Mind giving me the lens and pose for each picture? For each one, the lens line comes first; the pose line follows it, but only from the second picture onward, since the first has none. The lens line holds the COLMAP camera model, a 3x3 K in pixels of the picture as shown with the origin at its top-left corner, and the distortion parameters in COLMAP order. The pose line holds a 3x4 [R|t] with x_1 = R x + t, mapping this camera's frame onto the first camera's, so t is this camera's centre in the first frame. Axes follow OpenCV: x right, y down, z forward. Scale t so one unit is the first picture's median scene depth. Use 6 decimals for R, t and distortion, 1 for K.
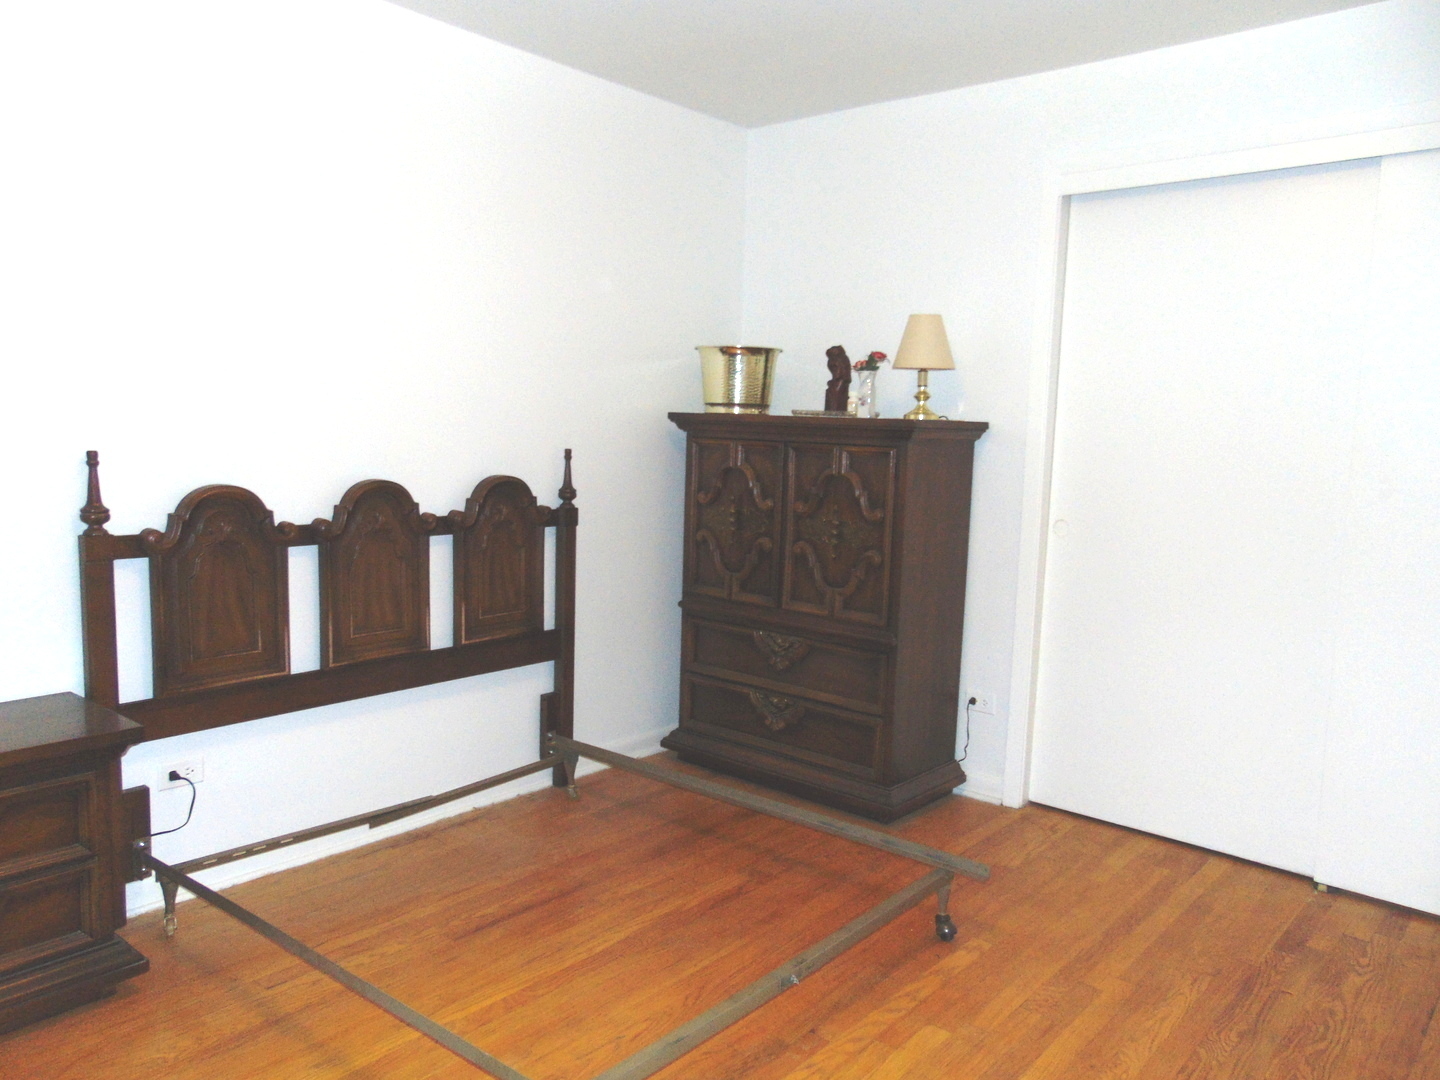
lens RADIAL K [[1083.9, 0, 713.2], [0, 1083.9, 542.4], [0, 0, 1]] dist [-0.044968, 0.094355]
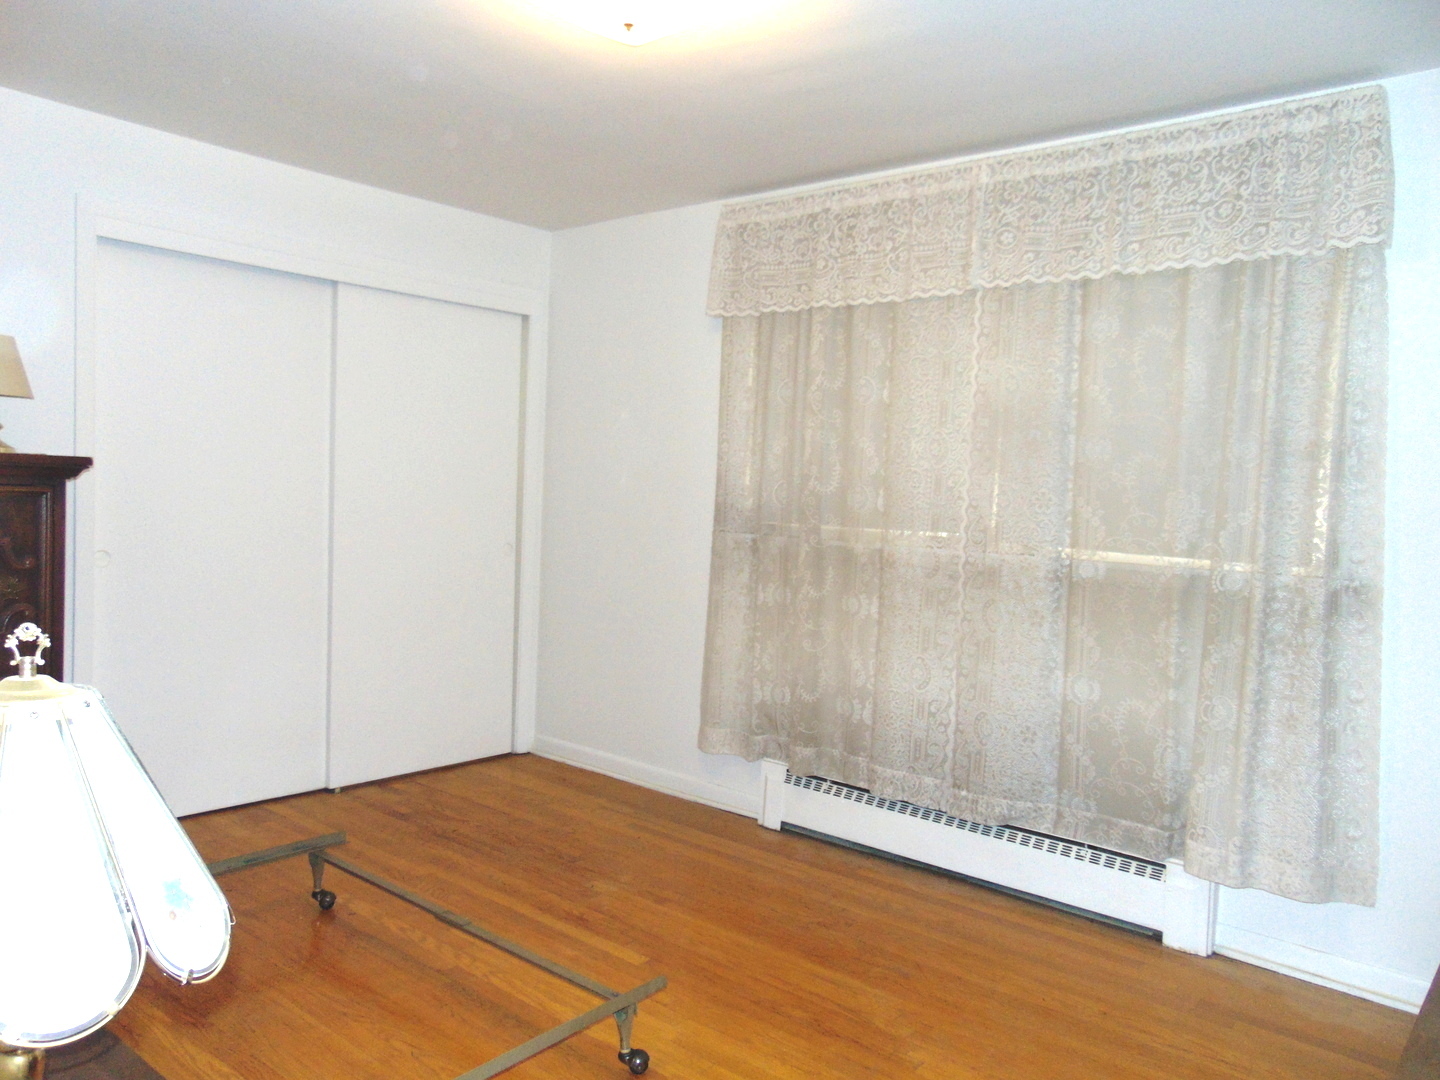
lens RADIAL K [[1083.9, 0, 713.2], [0, 1083.9, 542.4], [0, 0, 1]] dist [-0.044968, 0.094355]
pose [[0.010636, -0.083808, 0.996425, -0.232465], [0.085334, 0.992922, 0.082602, -0.021321], [-0.996296, 0.084151, 0.017712, 0.136752]]
